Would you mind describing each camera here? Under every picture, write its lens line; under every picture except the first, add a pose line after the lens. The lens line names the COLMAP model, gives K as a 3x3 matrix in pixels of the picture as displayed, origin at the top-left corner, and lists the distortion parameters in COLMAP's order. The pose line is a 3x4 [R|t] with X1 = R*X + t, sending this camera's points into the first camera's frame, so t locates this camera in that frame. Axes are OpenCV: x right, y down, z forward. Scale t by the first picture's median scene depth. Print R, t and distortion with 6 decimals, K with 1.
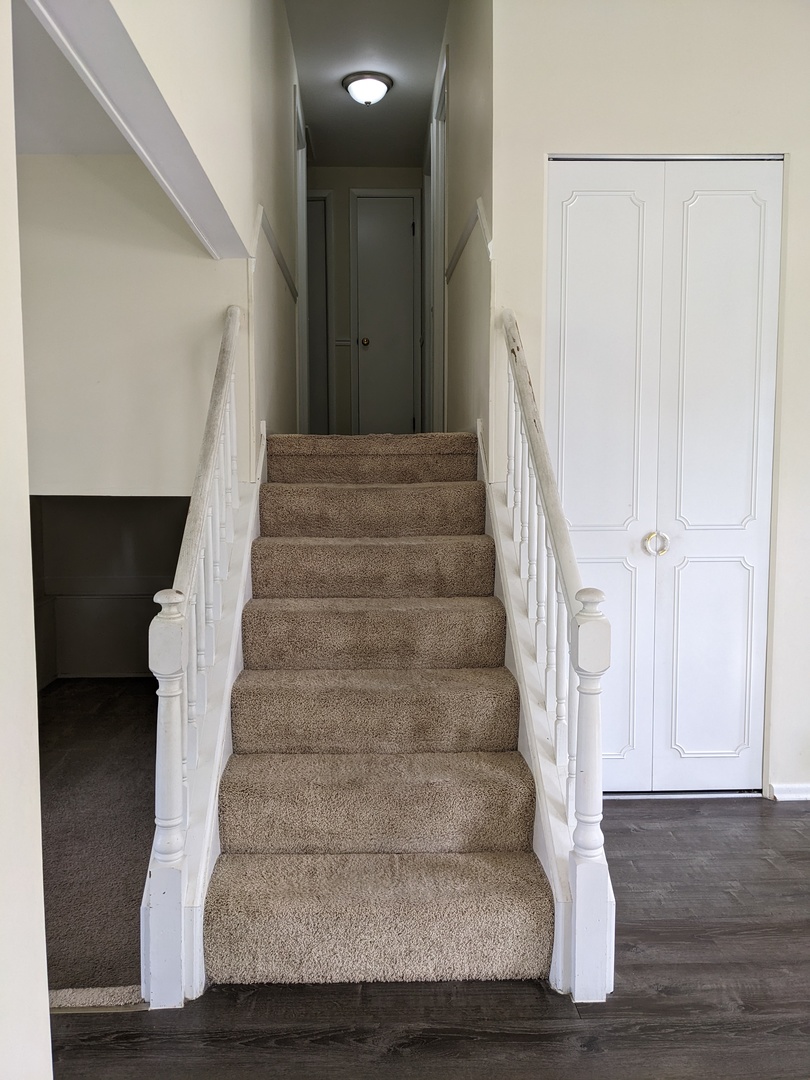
lens RADIAL K [[859.1, 0, 403.7], [0, 859.1, 538.6], [0, 0, 1]] dist [0.000507, -0.011730]
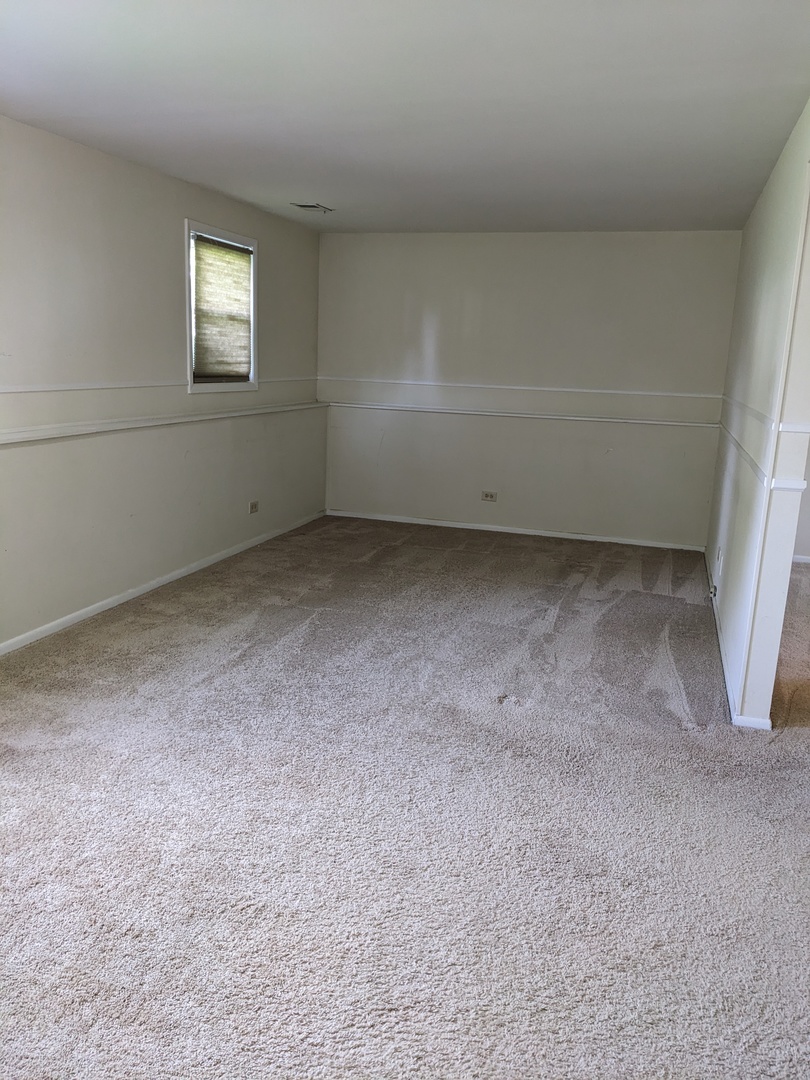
lens RADIAL K [[859.1, 0, 404.8], [0, 859.1, 540.5], [0, 0, 1]] dist [0.000507, -0.011730]
pose [[0.943249, 0.101271, -0.316268, -0.155148], [-0.061277, 0.989091, 0.133957, 0.122255], [0.326384, -0.106975, 0.939164, 0.491182]]
